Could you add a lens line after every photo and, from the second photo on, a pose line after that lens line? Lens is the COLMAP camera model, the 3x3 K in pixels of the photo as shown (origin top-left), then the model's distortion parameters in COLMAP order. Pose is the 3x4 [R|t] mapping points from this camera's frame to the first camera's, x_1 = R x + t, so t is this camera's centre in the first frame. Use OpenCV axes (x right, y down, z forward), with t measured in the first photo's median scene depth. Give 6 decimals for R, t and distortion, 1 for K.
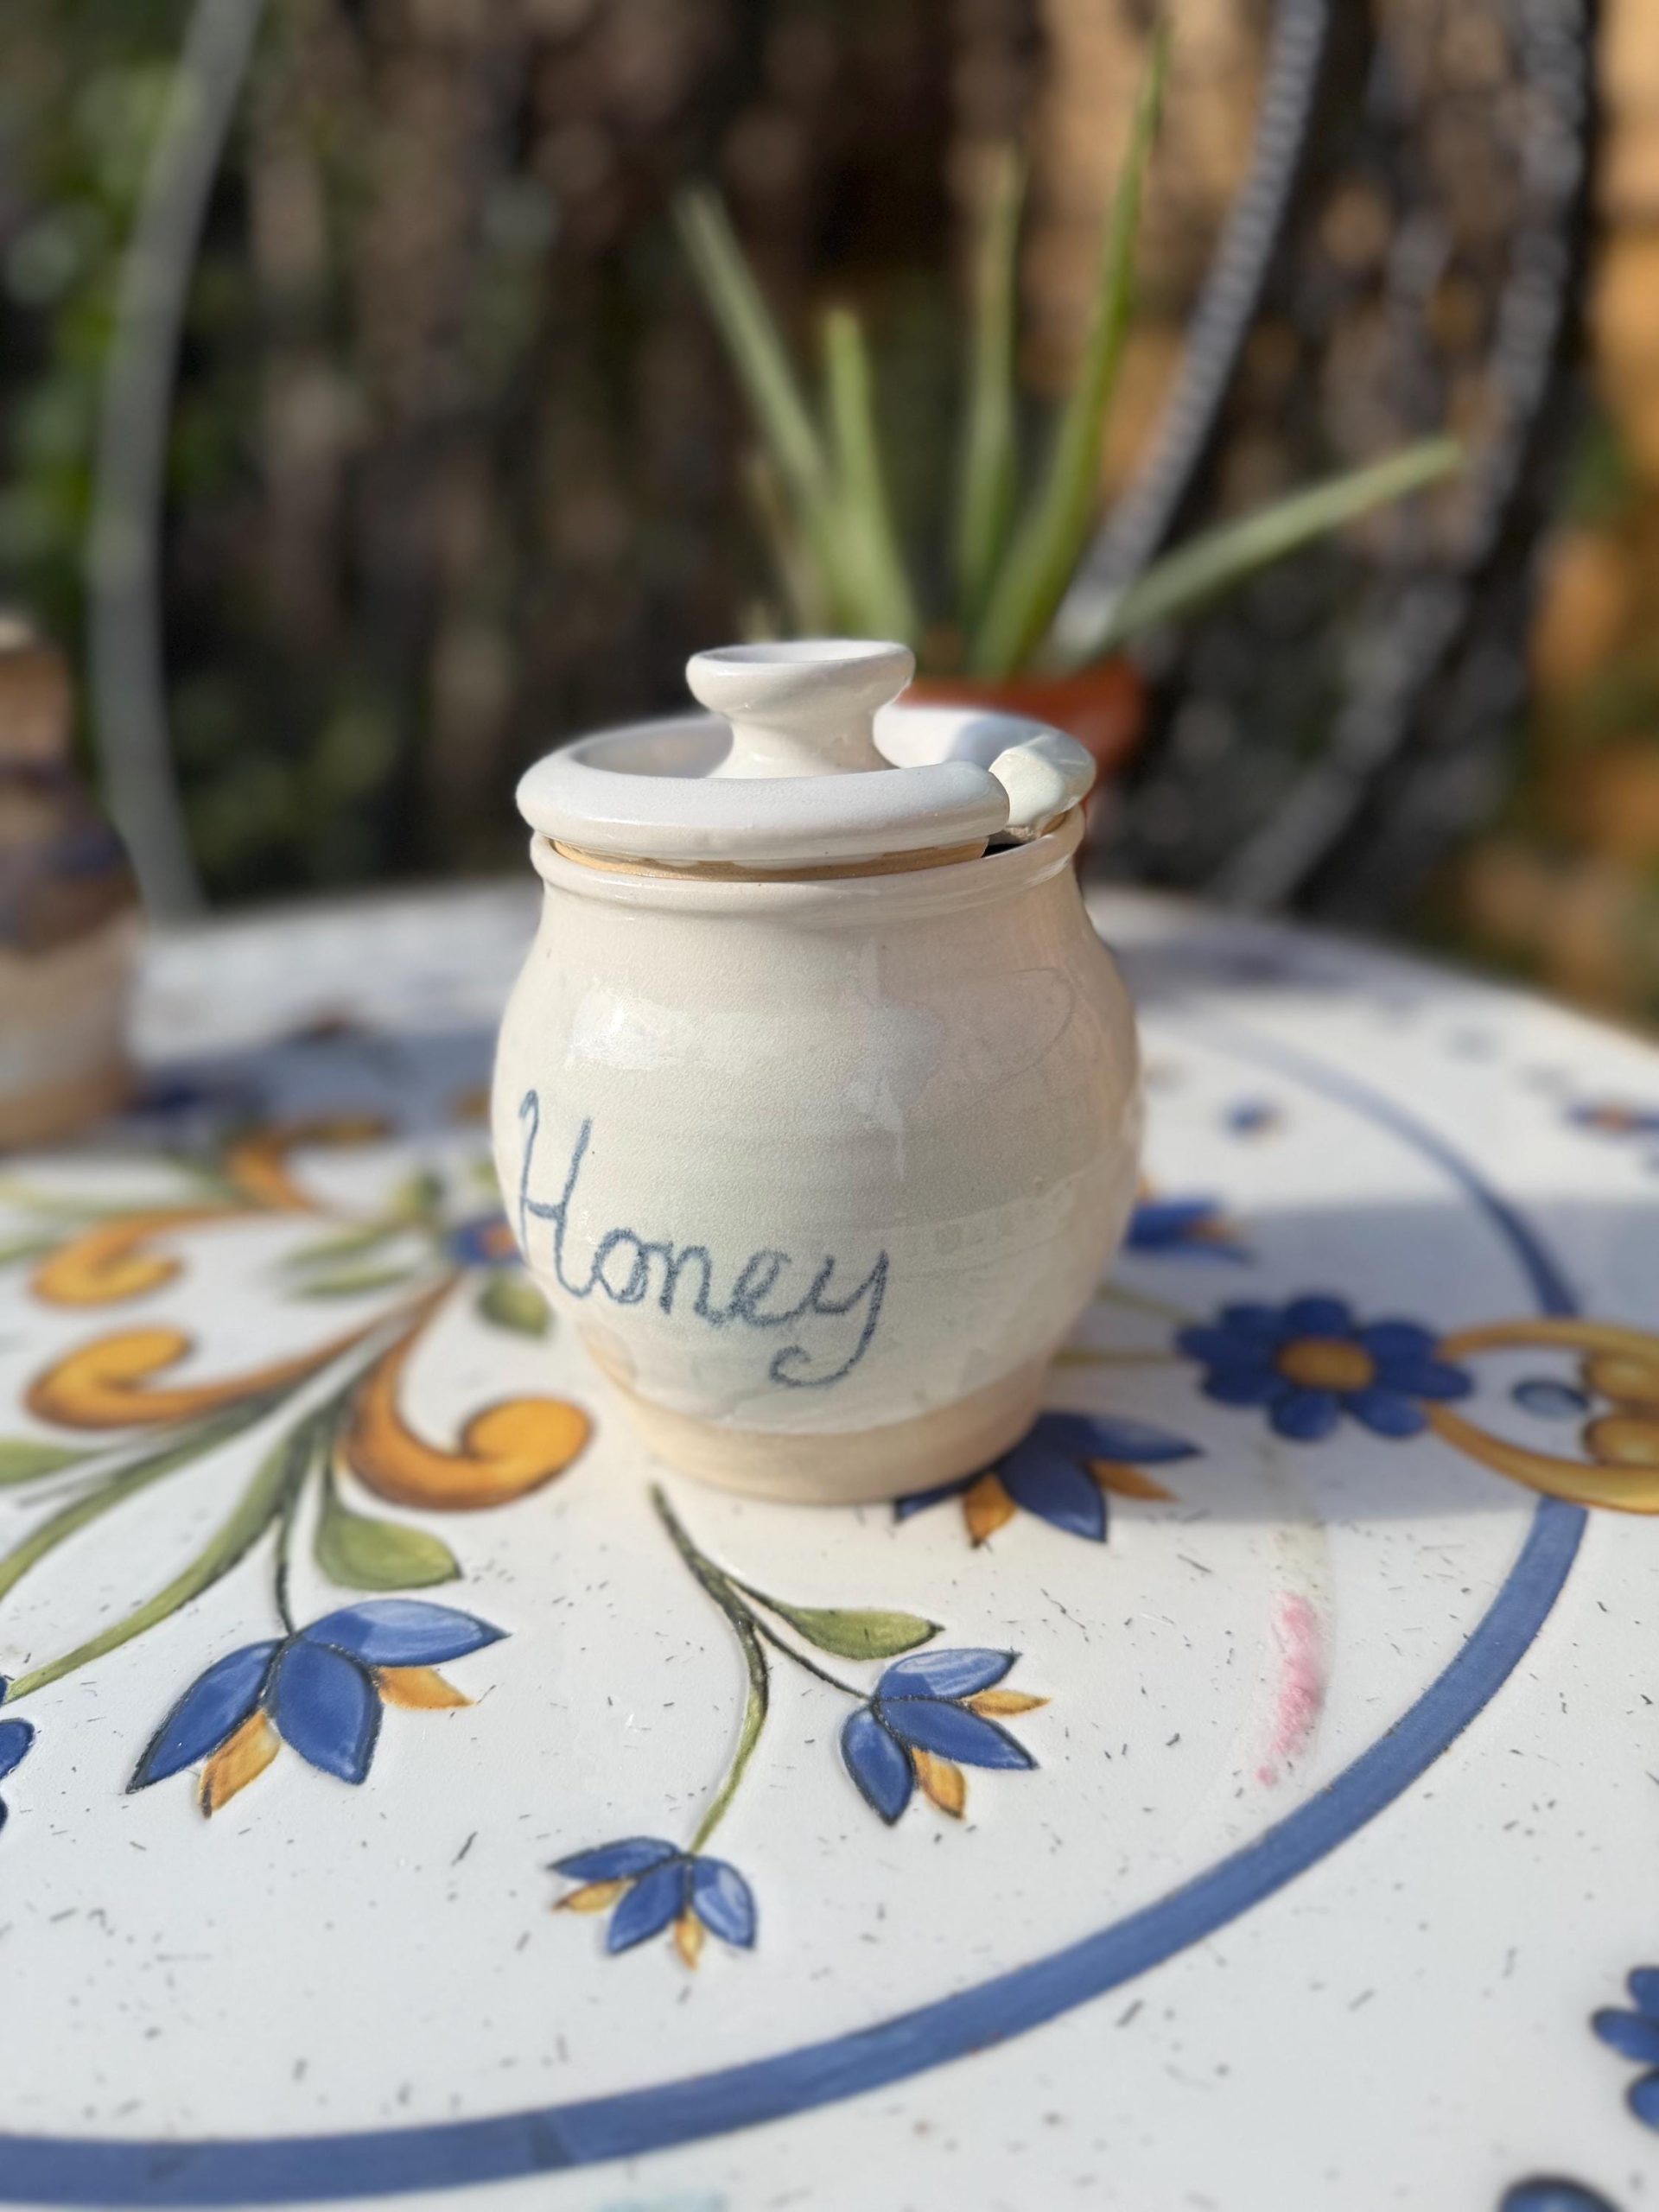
lens RADIAL K [[1773.7, 0, 829.5], [0, 1773.7, 1106.0], [0, 0, 1]] dist [-0.038791, 0.004046]
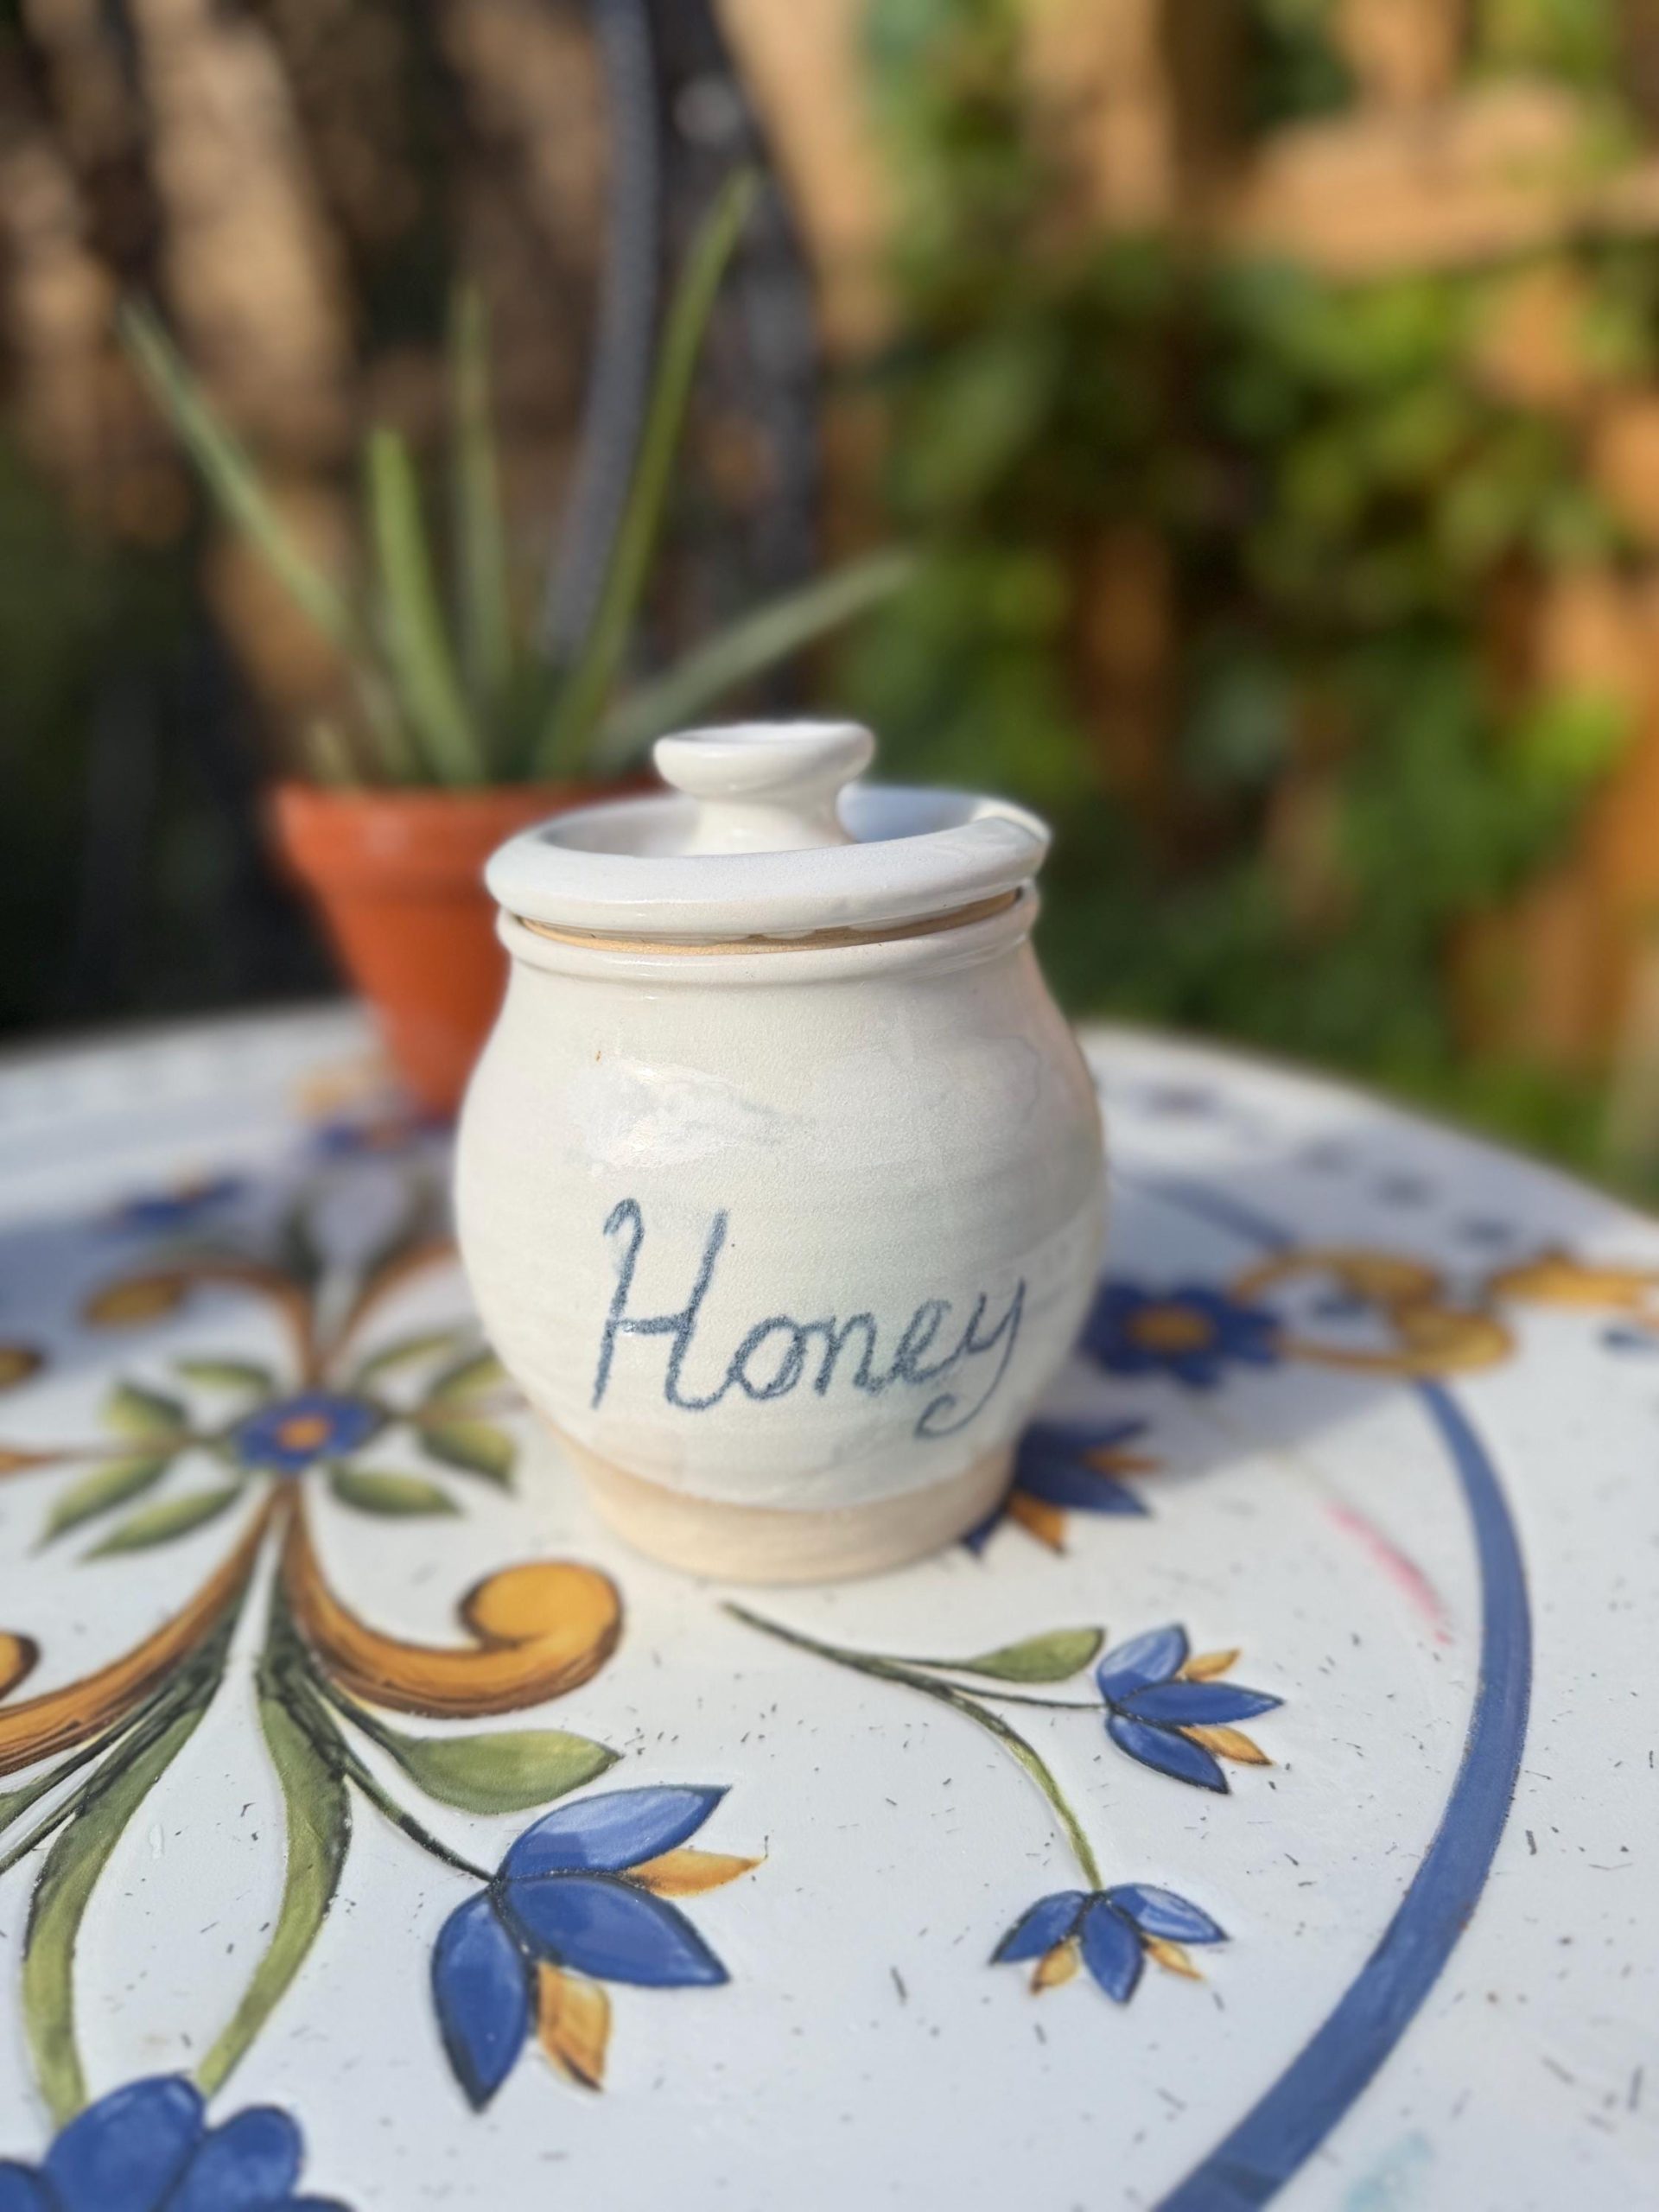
lens RADIAL K [[1756.6, 0, 892.0], [0, 1756.6, 1053.9], [0, 0, 1]] dist [-0.039276, 0.002984]
pose [[0.837832, -0.141577, 0.527251, -0.544924], [0.197570, 0.978957, -0.051081, -0.009673], [-0.508924, 0.146966, 0.848173, 0.136189]]
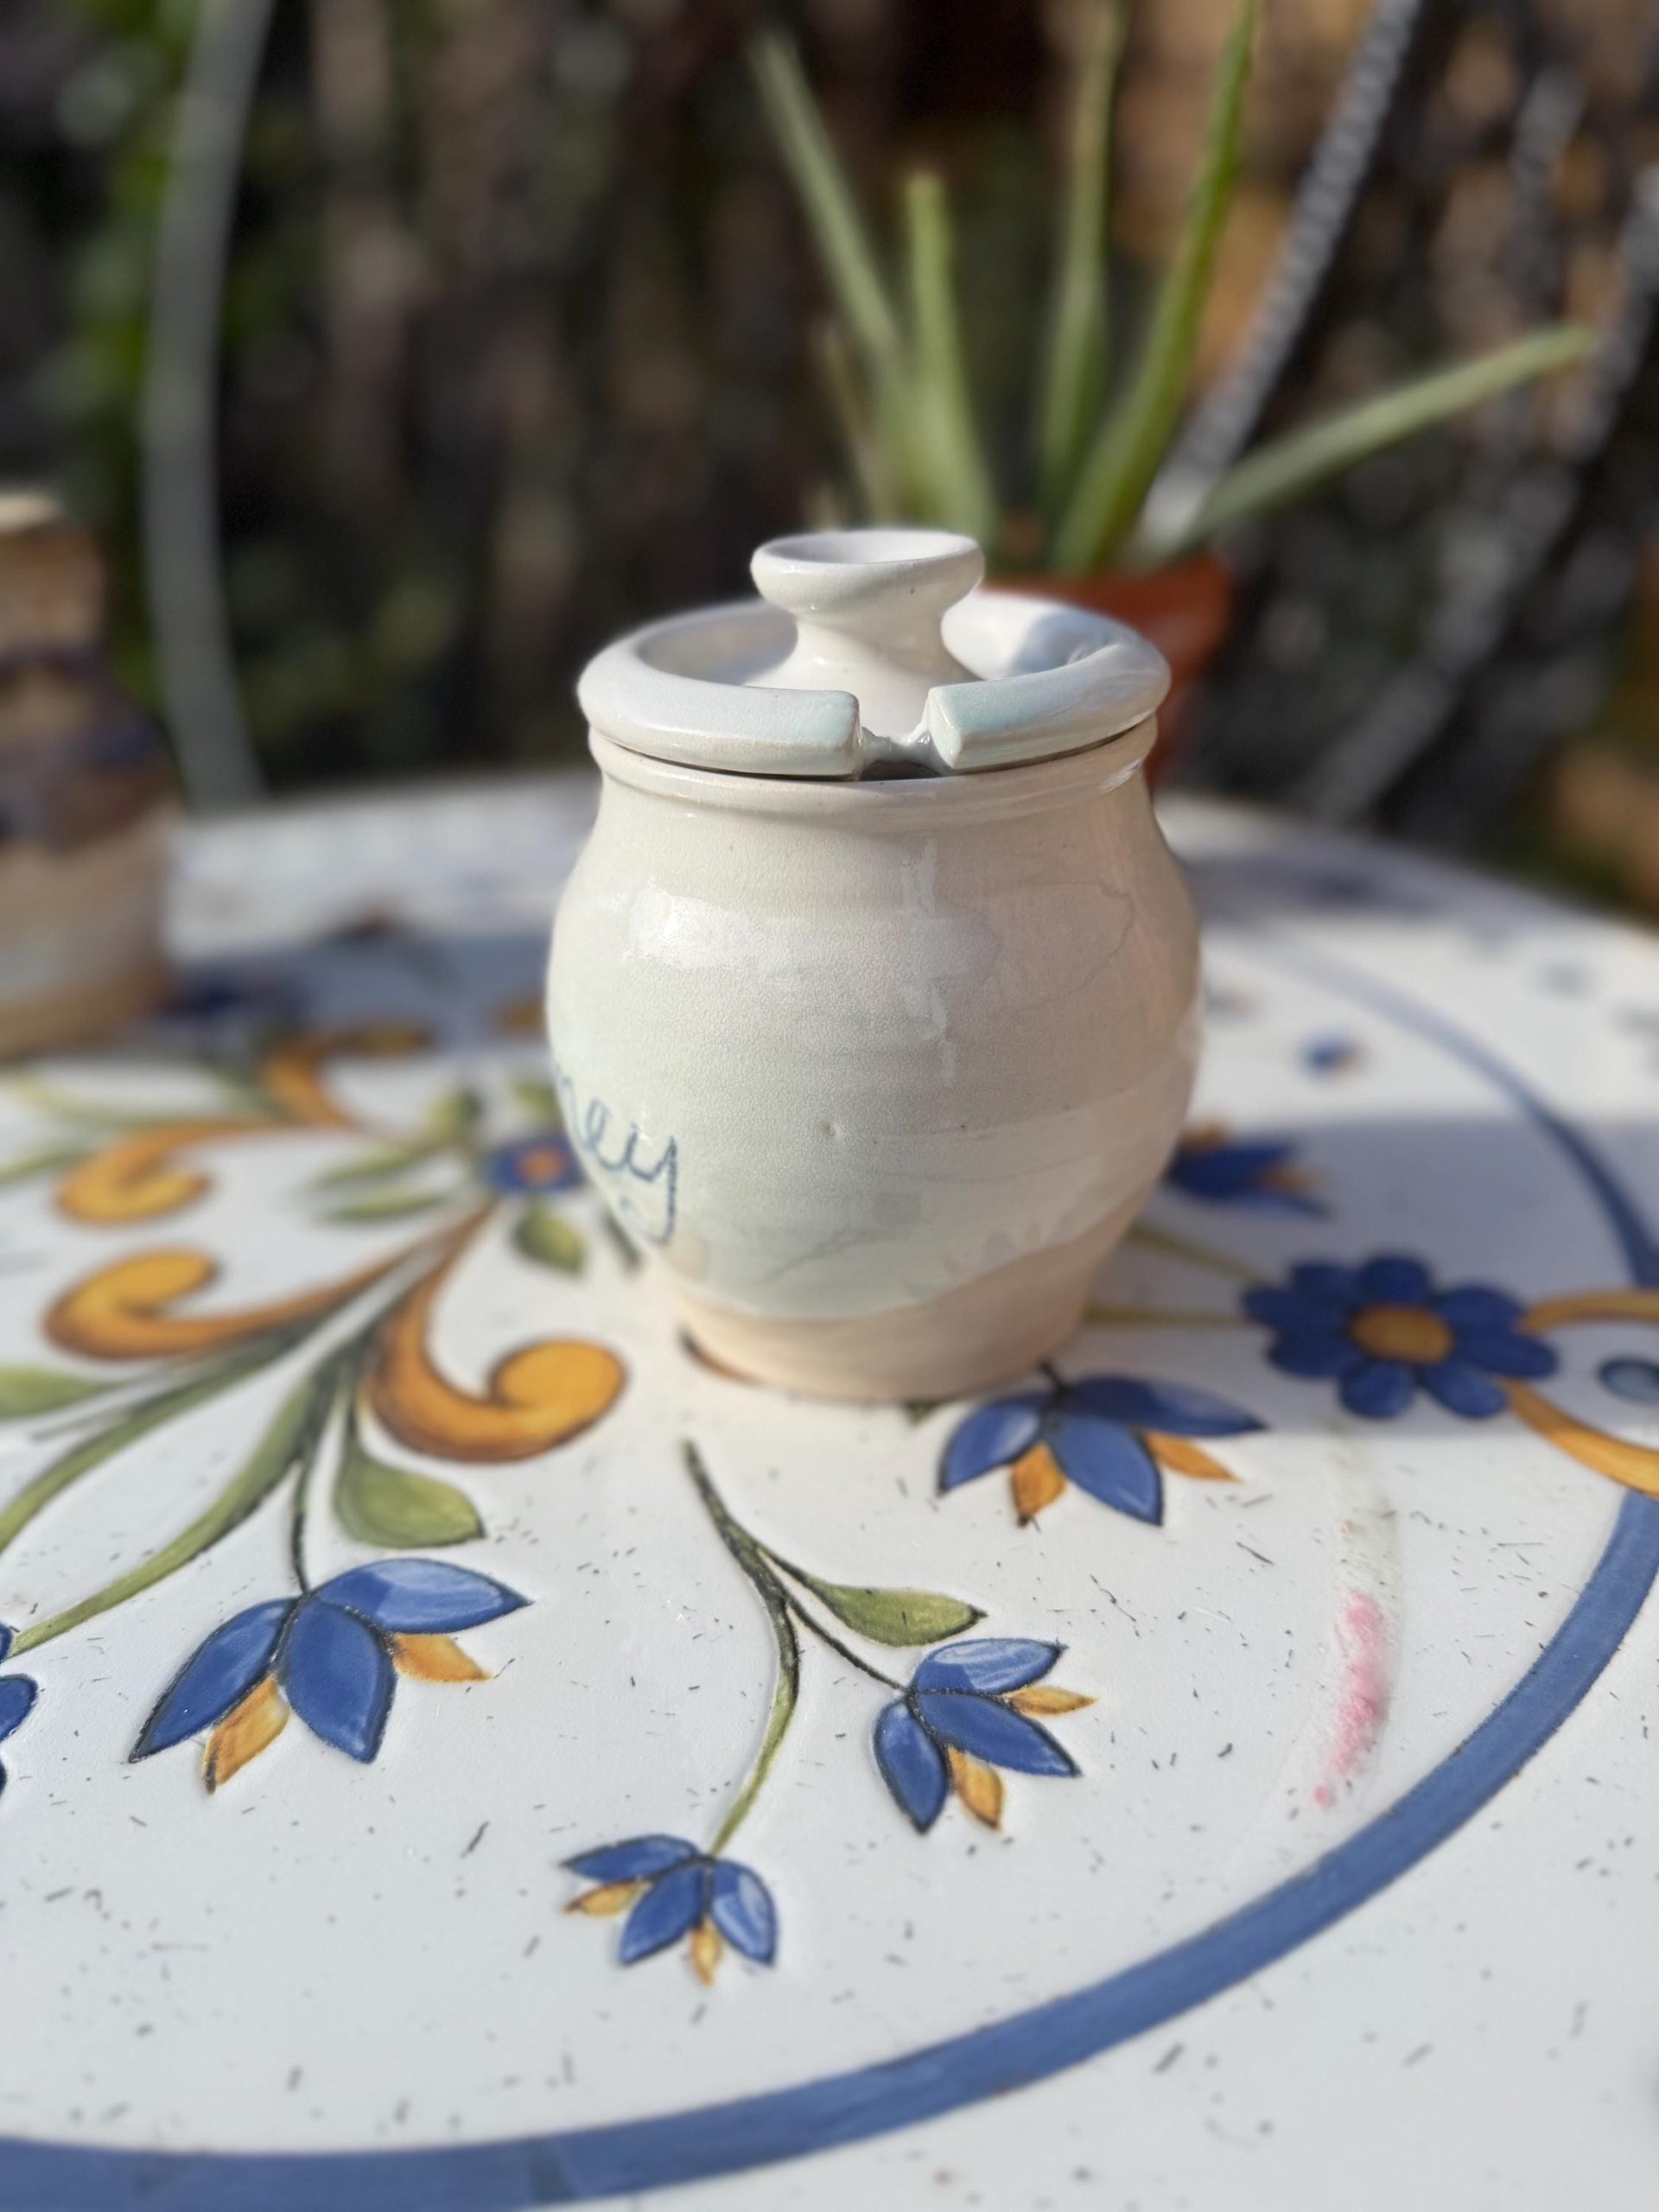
lens RADIAL K [[1773.7, 0, 829.5], [0, 1773.7, 1106.0], [0, 0, 1]] dist [-0.038791, 0.004046]
pose [[0.999010, 0.030156, -0.032712, 0.003545], [-0.027784, 0.997110, 0.070708, -0.041956], [0.034750, -0.069729, 0.996961, 0.071347]]
